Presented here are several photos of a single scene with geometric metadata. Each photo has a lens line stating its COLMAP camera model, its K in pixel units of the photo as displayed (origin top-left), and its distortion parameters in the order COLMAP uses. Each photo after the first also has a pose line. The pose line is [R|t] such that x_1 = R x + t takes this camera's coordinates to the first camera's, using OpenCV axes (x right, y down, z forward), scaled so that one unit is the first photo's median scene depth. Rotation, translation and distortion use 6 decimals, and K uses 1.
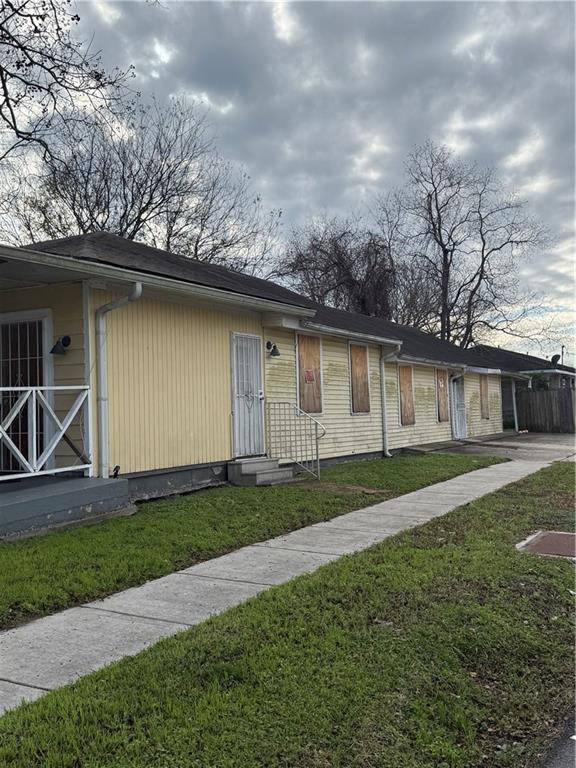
lens RADIAL K [[742.9, 0, 287.4], [0, 742.9, 384.4], [0, 0, 1]] dist [0.169458, -0.350684]
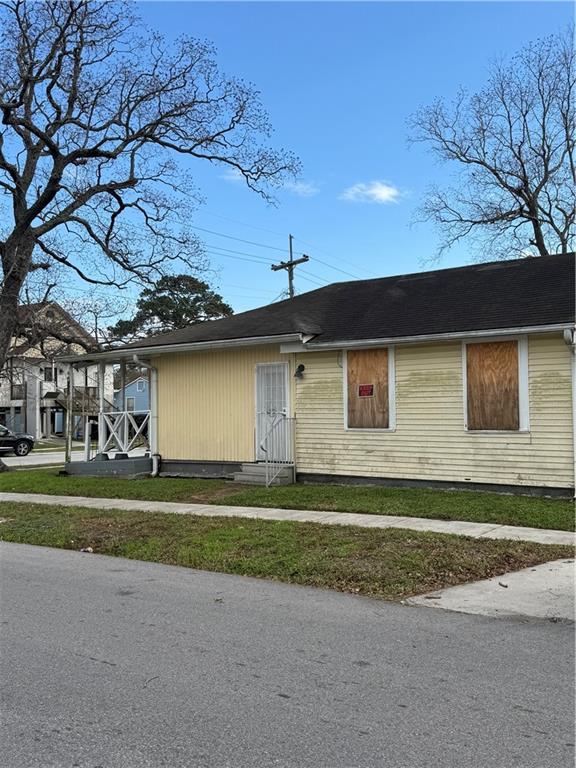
lens RADIAL K [[742.9, 0, 287.4], [0, 742.9, 384.4], [0, 0, 1]] dist [0.169458, -0.350684]
pose [[-0.110786, -0.013543, -0.993752, 0.993723], [0.051062, 0.998509, -0.019301, -0.005411], [0.992532, -0.052882, -0.109929, 0.983436]]
